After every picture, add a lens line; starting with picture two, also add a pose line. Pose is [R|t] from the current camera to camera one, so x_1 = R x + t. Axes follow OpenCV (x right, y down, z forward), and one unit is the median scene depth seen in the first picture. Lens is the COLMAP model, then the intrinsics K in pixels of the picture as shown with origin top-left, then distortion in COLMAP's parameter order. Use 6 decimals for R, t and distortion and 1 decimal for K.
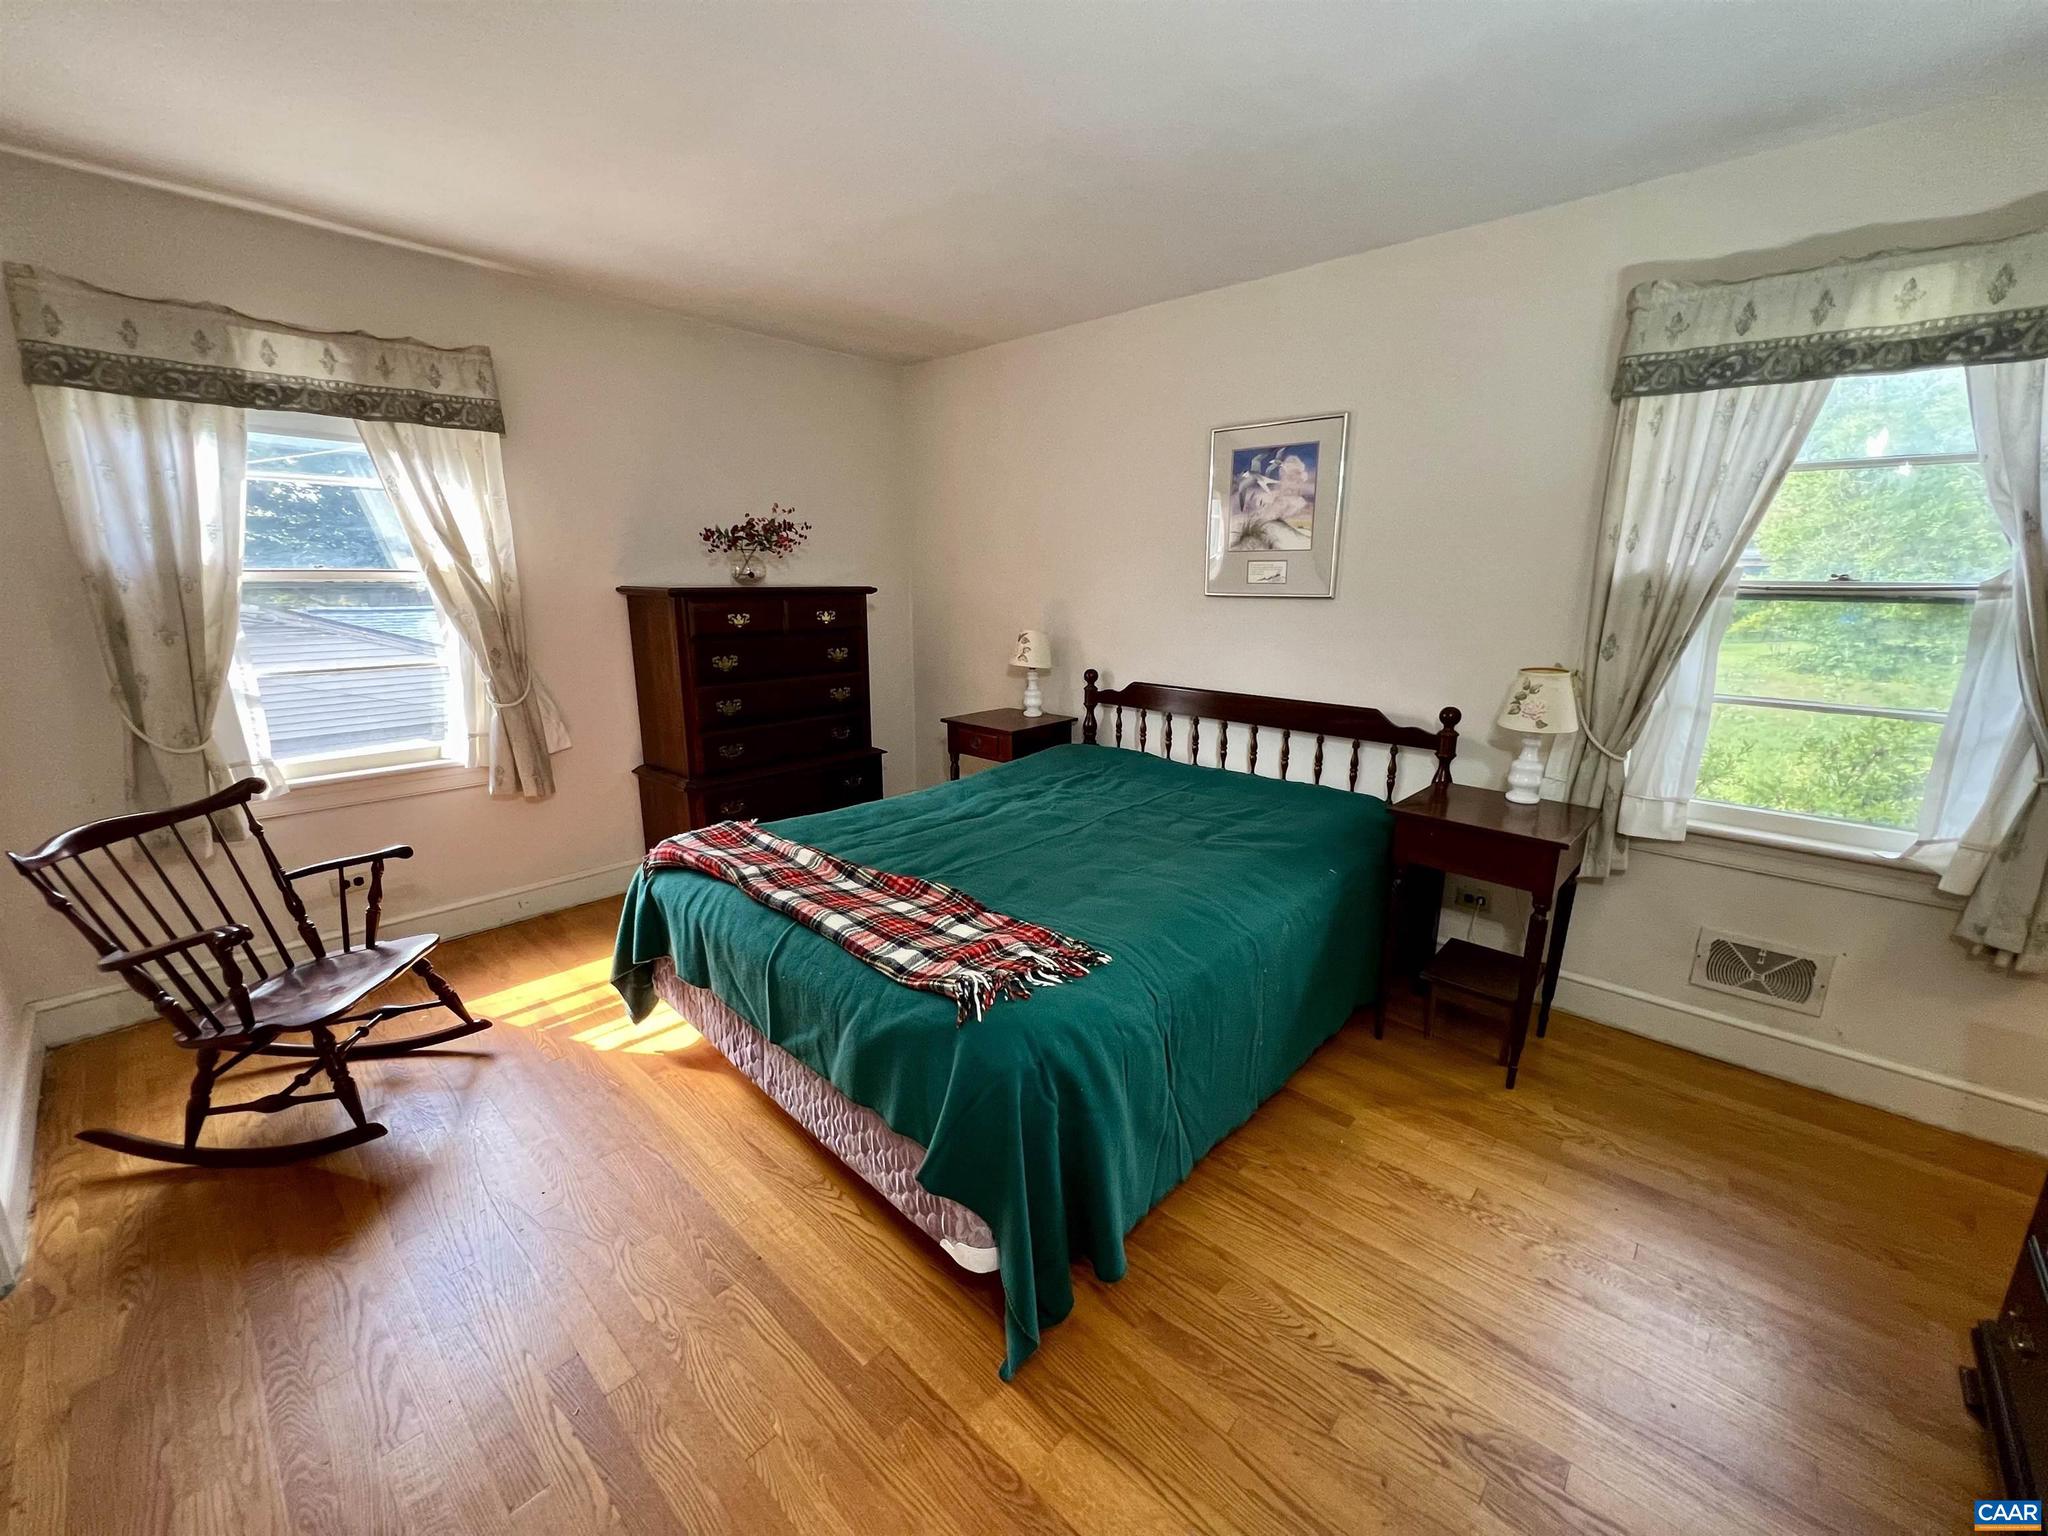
lens RADIAL K [[814.8, 0, 1024.0], [0, 814.8, 768.0], [0, 0, 1]] dist [-0.002702, -0.000069]
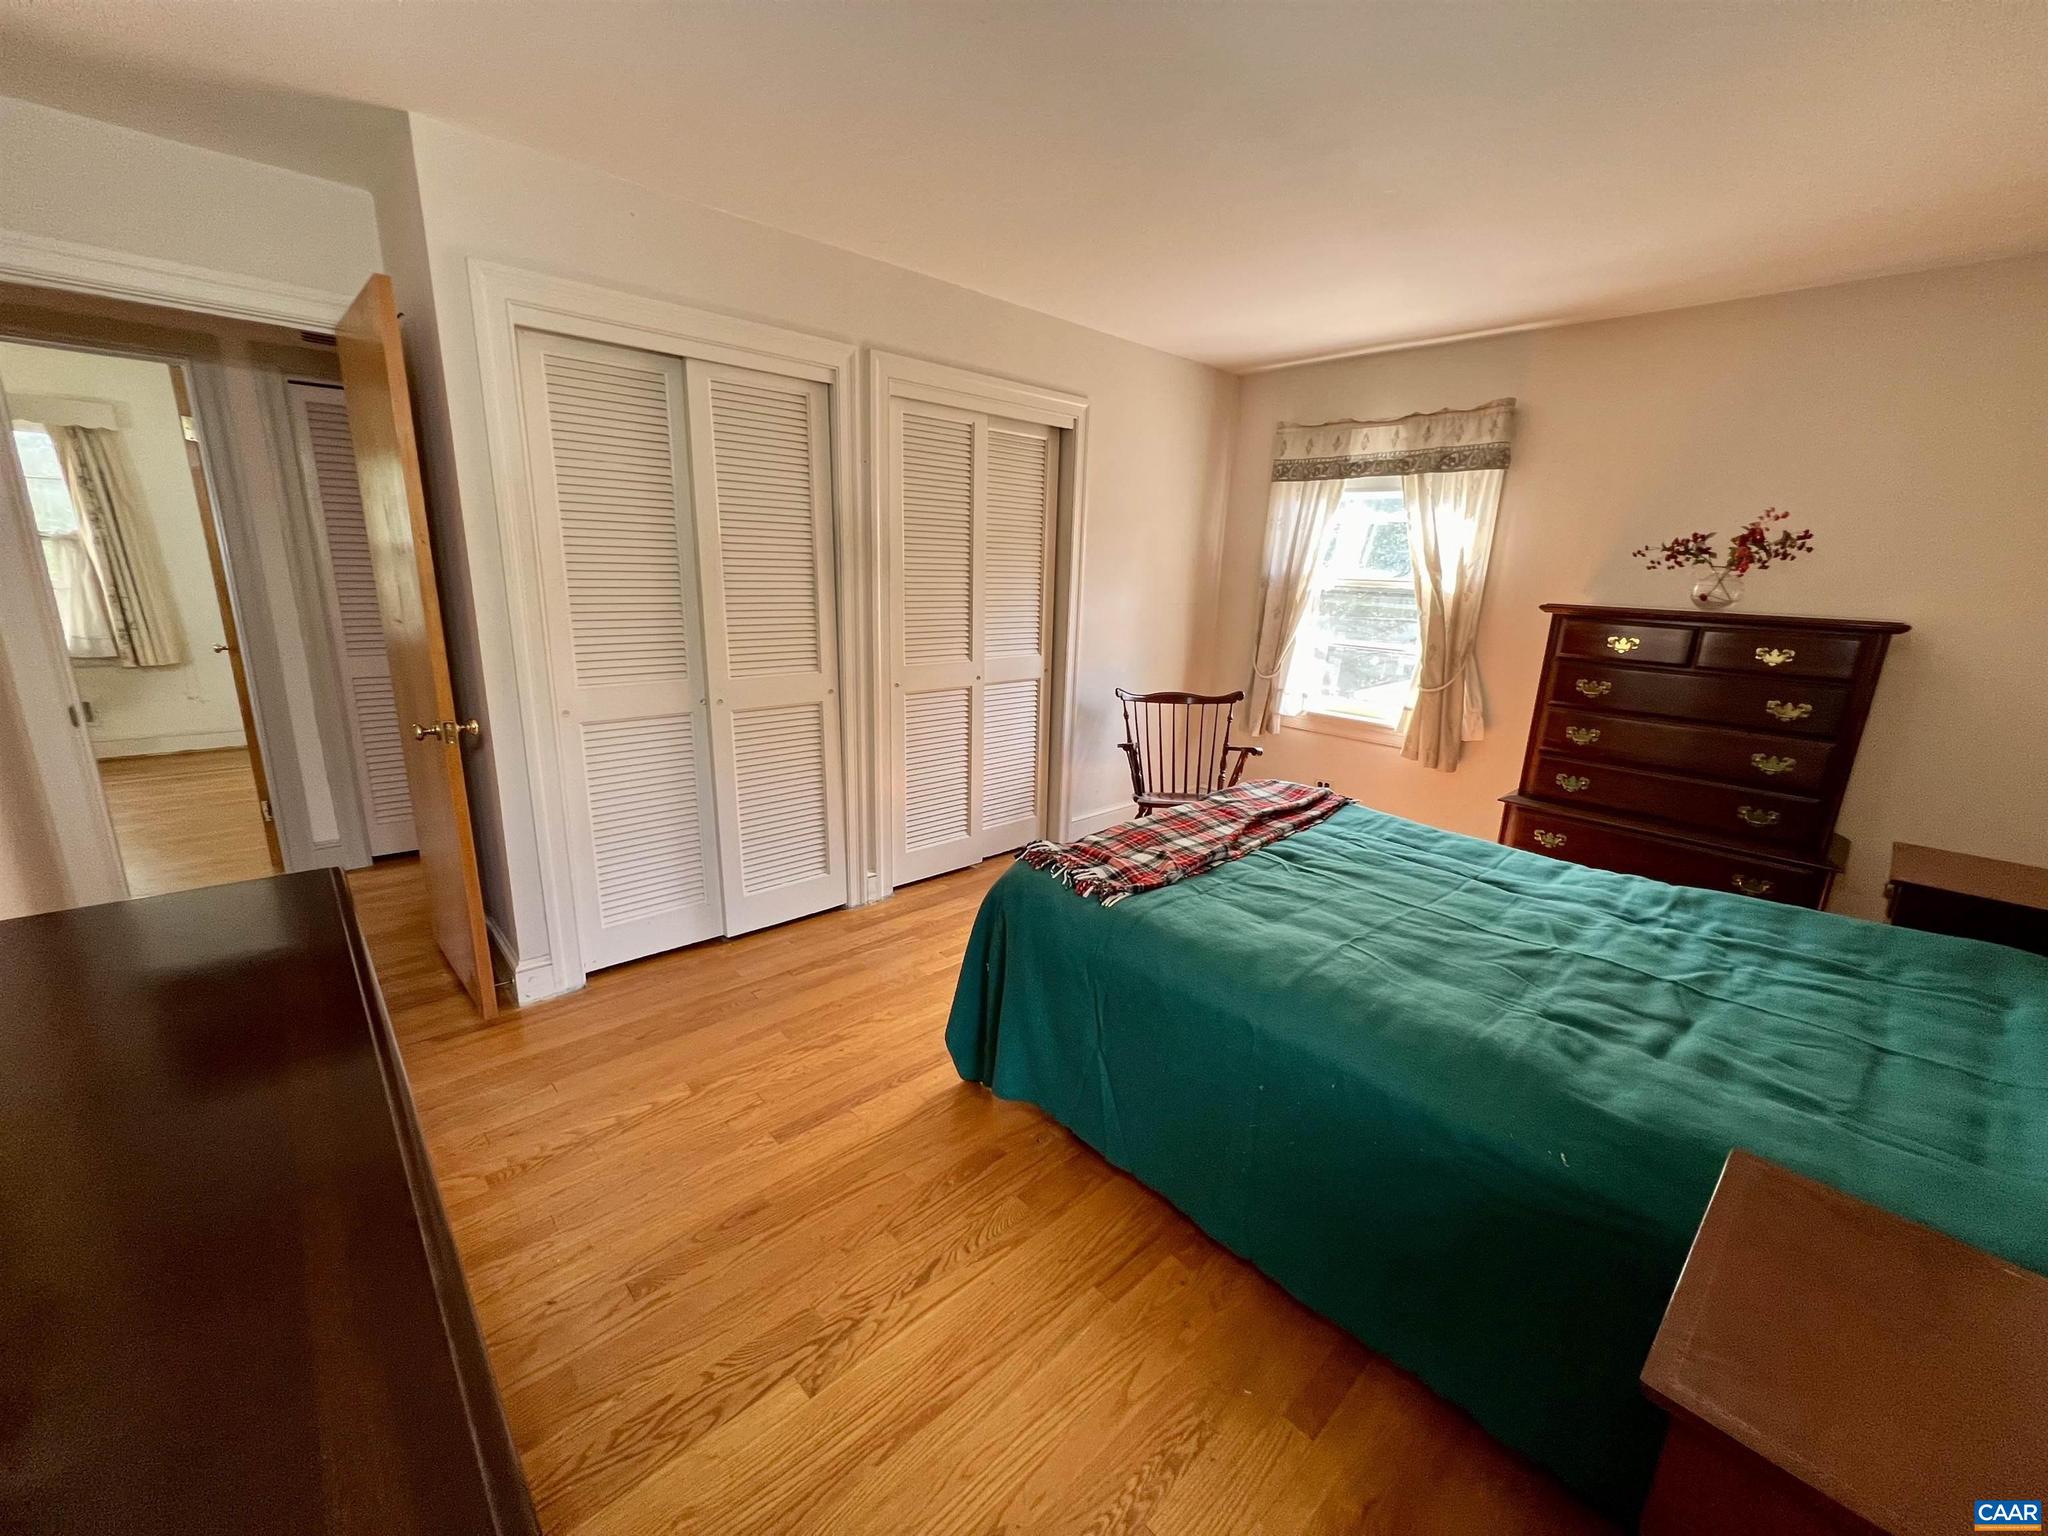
lens RADIAL K [[814.8, 0, 1024.0], [0, 814.8, 768.0], [0, 0, 1]] dist [-0.002702, -0.000069]
pose [[-0.076466, 0.230592, -0.970041, 0.736048], [-0.265048, 0.933185, 0.242723, -0.121765], [0.961199, 0.275667, -0.010239, 0.519334]]
